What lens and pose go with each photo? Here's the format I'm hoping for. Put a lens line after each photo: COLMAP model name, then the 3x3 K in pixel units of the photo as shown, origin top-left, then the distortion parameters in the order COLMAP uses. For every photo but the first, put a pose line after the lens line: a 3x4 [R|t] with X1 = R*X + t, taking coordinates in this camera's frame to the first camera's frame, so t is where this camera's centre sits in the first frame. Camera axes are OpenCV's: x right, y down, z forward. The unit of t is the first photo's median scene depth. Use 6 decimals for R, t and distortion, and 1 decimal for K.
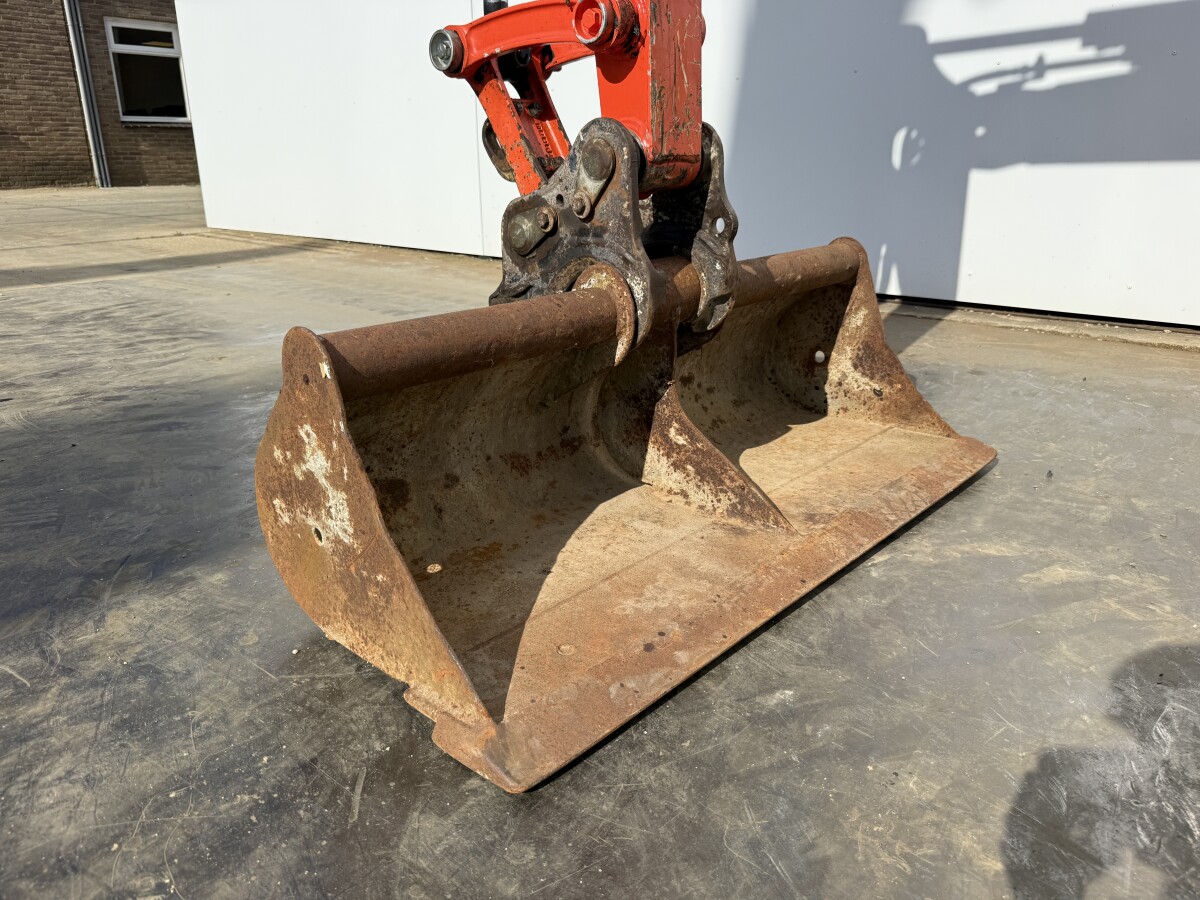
lens RADIAL K [[854.0, 0, 610.7], [0, 854.0, 461.2], [0, 0, 1]] dist [0.046868, -0.073250]
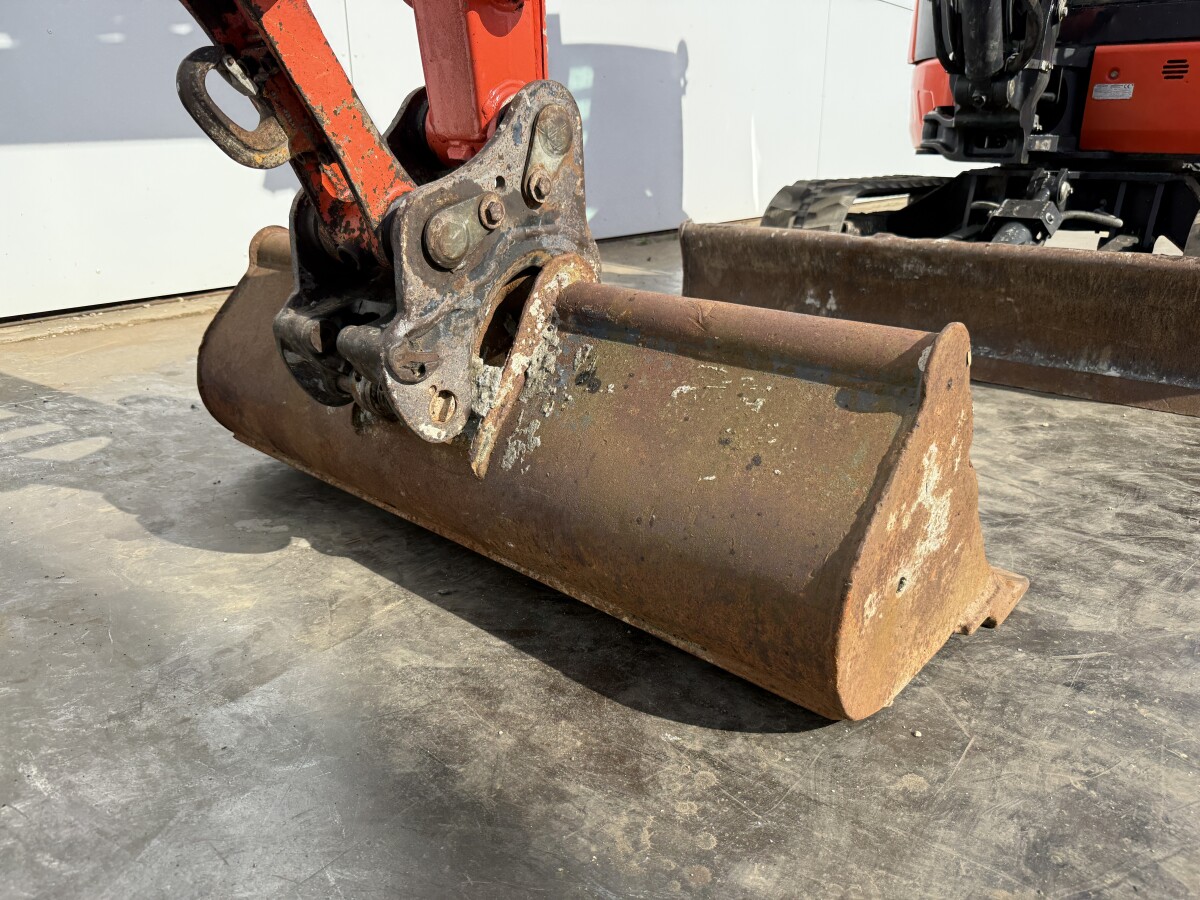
lens RADIAL K [[858.8, 0, 623.0], [0, 858.8, 447.0], [0, 0, 1]] dist [0.008942, 0.001313]
pose [[-0.024369, -0.334816, 0.941968, -0.797118], [0.335389, 0.884901, 0.323209, -0.288508], [-0.941764, 0.323802, 0.090730, 0.848245]]
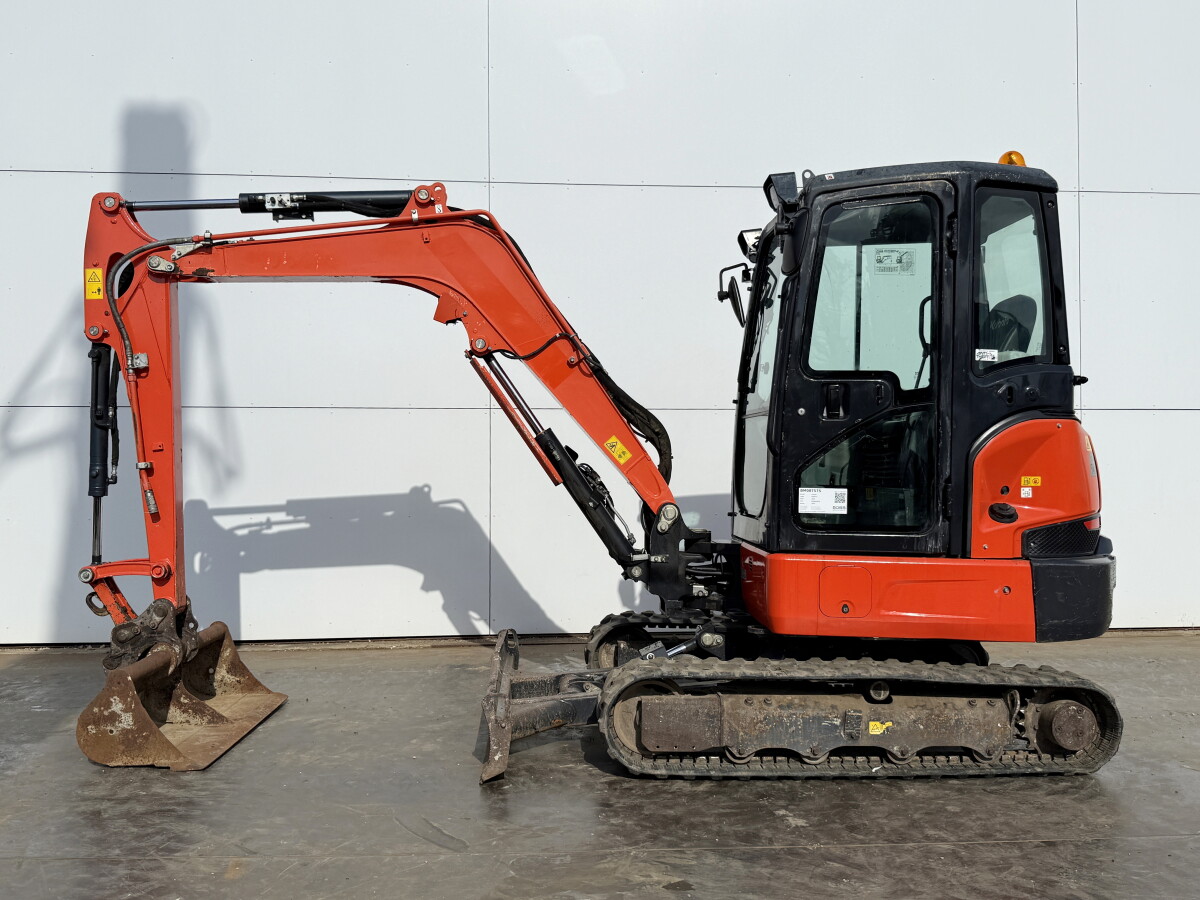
lens RADIAL K [[1067.9, 0, 584.1], [0, 1067.9, 451.9], [0, 0, 1]] dist [0.089464, -0.144494]
pose [[0.727351, 0.012653, 0.686149, -1.430688], [0.229938, 0.937544, -0.261034, 0.440827], [-0.646598, 0.347635, 0.679014, -2.576470]]
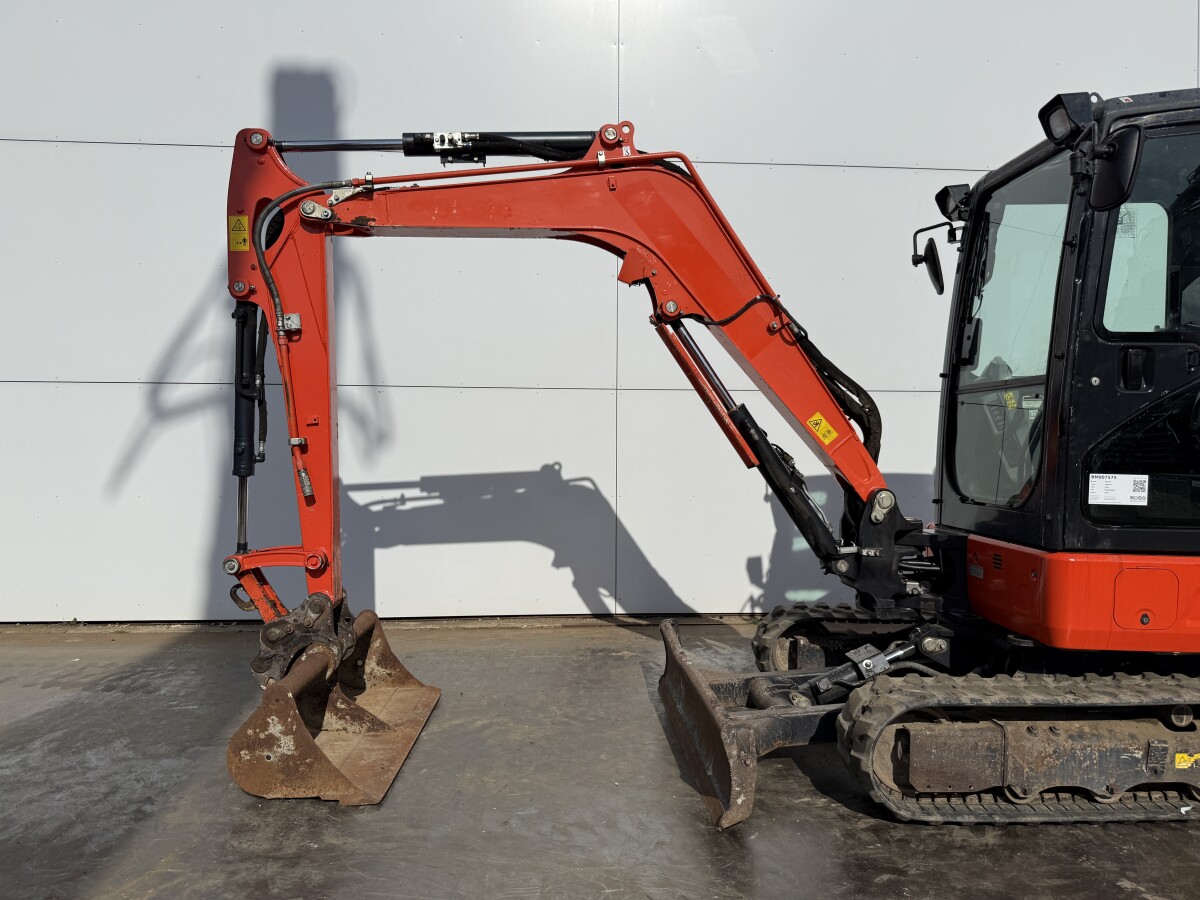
lens RADIAL K [[855.9, 0, 595.3], [0, 855.9, 452.2], [0, 0, 1]] dist [0.037631, -0.050908]
pose [[0.724634, 0.001255, 0.689133, -1.133024], [0.224432, 0.945051, -0.237715, 0.037623], [-0.651564, 0.326920, 0.684535, -1.469091]]
